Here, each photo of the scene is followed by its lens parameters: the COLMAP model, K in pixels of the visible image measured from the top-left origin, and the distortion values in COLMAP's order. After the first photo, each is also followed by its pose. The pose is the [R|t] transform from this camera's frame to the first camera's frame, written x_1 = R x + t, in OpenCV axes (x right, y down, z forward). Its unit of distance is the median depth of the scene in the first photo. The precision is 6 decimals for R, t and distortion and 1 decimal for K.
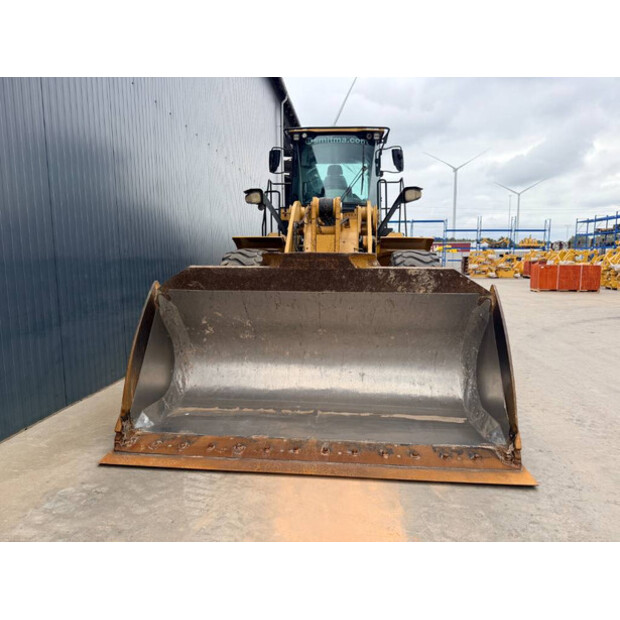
lens RADIAL K [[436.1, 0, 309.9], [0, 436.1, 306.3], [0, 0, 1]] dist [0.037677, -0.041191]
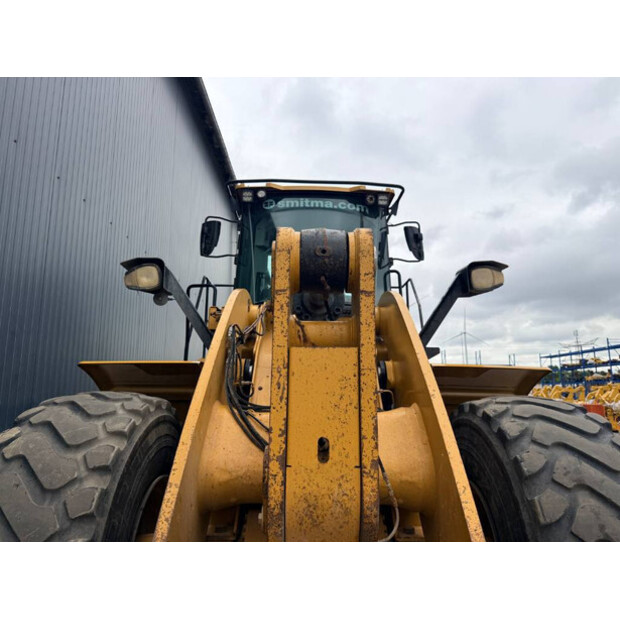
lens RADIAL K [[436.1, 0, 309.6], [0, 436.1, 309.4], [0, 0, 1]] dist [0.037677, -0.041191]
pose [[0.995748, 0.017555, 0.090427, 0.002279], [0.009647, 0.956400, -0.291900, -0.125535], [-0.091609, 0.291532, 0.952164, 0.855054]]
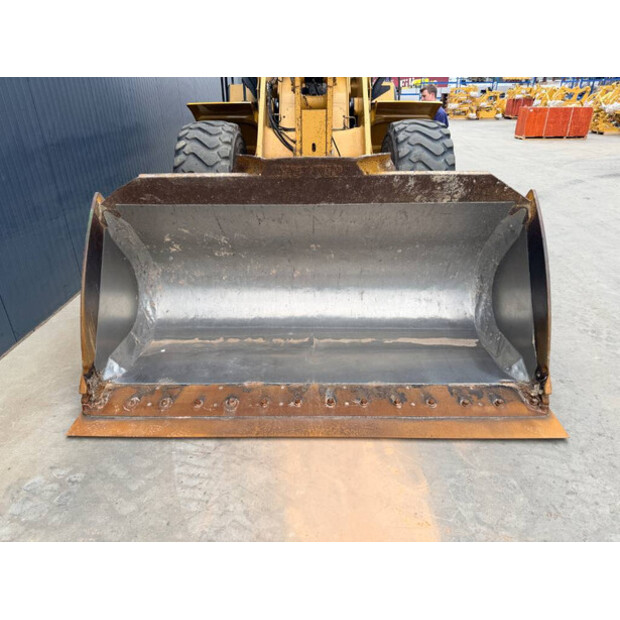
lens RADIAL K [[436.1, 0, 307.1], [0, 436.1, 312.1], [0, 0, 1]] dist [0.037677, -0.041191]
pose [[0.997132, -0.047429, 0.058974, -0.043471], [0.024264, 0.938476, 0.344491, -0.113242], [-0.071685, -0.342072, 0.936936, 0.192067]]
